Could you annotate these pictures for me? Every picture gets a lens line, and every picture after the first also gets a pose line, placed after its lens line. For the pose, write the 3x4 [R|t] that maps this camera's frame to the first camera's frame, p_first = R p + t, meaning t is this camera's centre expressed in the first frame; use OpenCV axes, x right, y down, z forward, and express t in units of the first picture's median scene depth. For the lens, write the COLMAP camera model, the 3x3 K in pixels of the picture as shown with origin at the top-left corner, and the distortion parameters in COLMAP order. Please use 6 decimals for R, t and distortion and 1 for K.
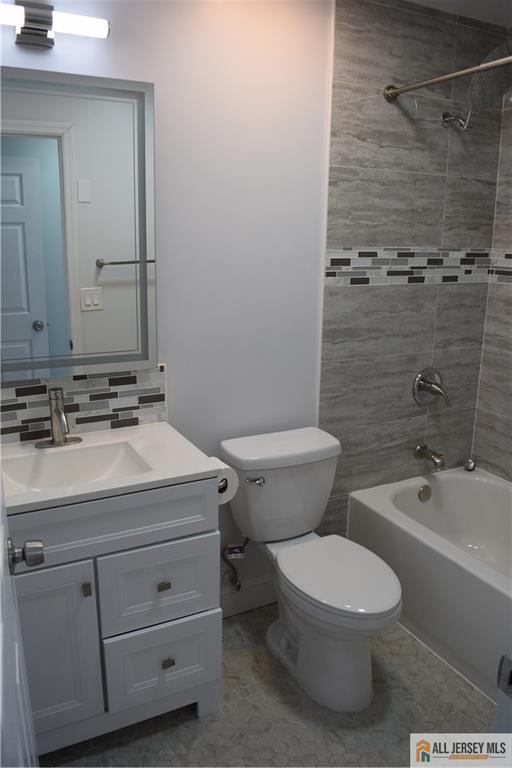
lens RADIAL K [[604.1, 0, 256.0], [0, 604.1, 384.0], [0, 0, 1]] dist [-0.090385, 0.012291]
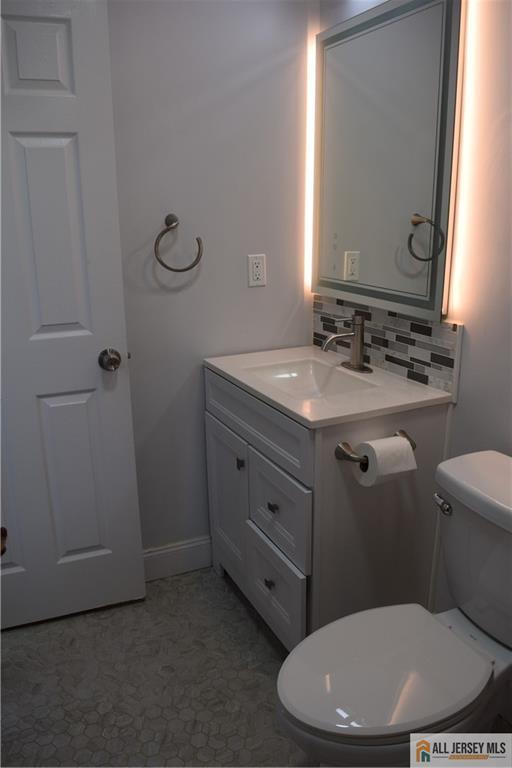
lens RADIAL K [[604.1, 0, 256.0], [0, 604.1, 384.0], [0, 0, 1]] dist [-0.090385, 0.012291]
pose [[-0.054421, 0.245793, -0.967793, 0.680924], [-0.253159, 0.934165, 0.251488, -0.091936], [0.965893, 0.258692, 0.011386, 0.770709]]
